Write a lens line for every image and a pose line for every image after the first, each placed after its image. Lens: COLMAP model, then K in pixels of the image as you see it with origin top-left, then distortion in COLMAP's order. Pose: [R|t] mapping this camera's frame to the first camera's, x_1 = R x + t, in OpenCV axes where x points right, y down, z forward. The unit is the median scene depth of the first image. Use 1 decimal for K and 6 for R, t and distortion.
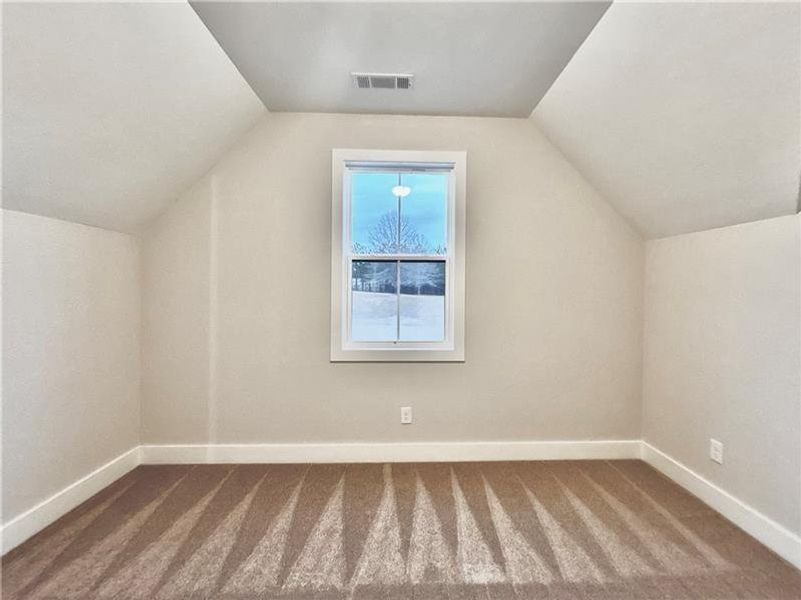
lens RADIAL K [[360.1, 0, 400.5], [0, 360.1, 300.0], [0, 0, 1]] dist [0.001817, 0.000481]
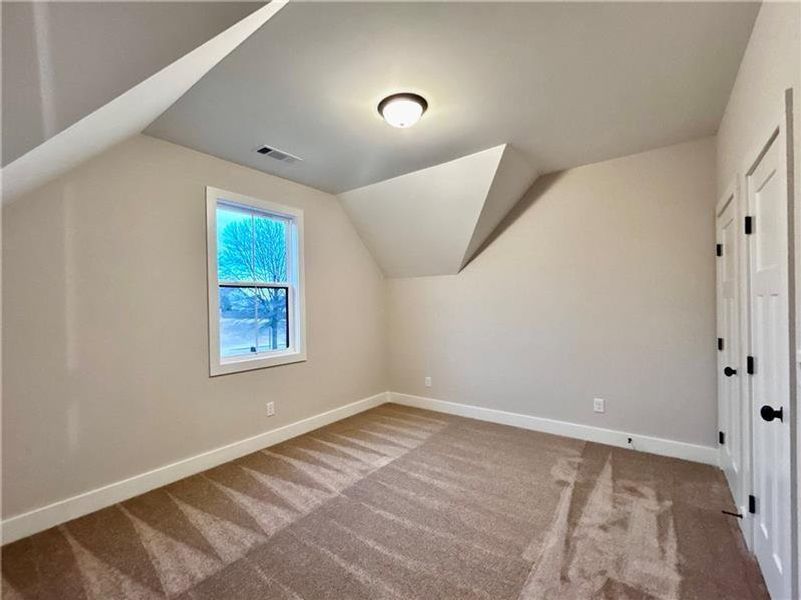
lens RADIAL K [[360.1, 0, 400.5], [0, 360.1, 300.0], [0, 0, 1]] dist [0.001817, 0.000481]
pose [[0.616860, -0.004162, 0.787062, -0.729053], [0.010650, 0.999939, -0.003059, -0.059605], [-0.787001, 0.010269, 0.616867, -0.162718]]
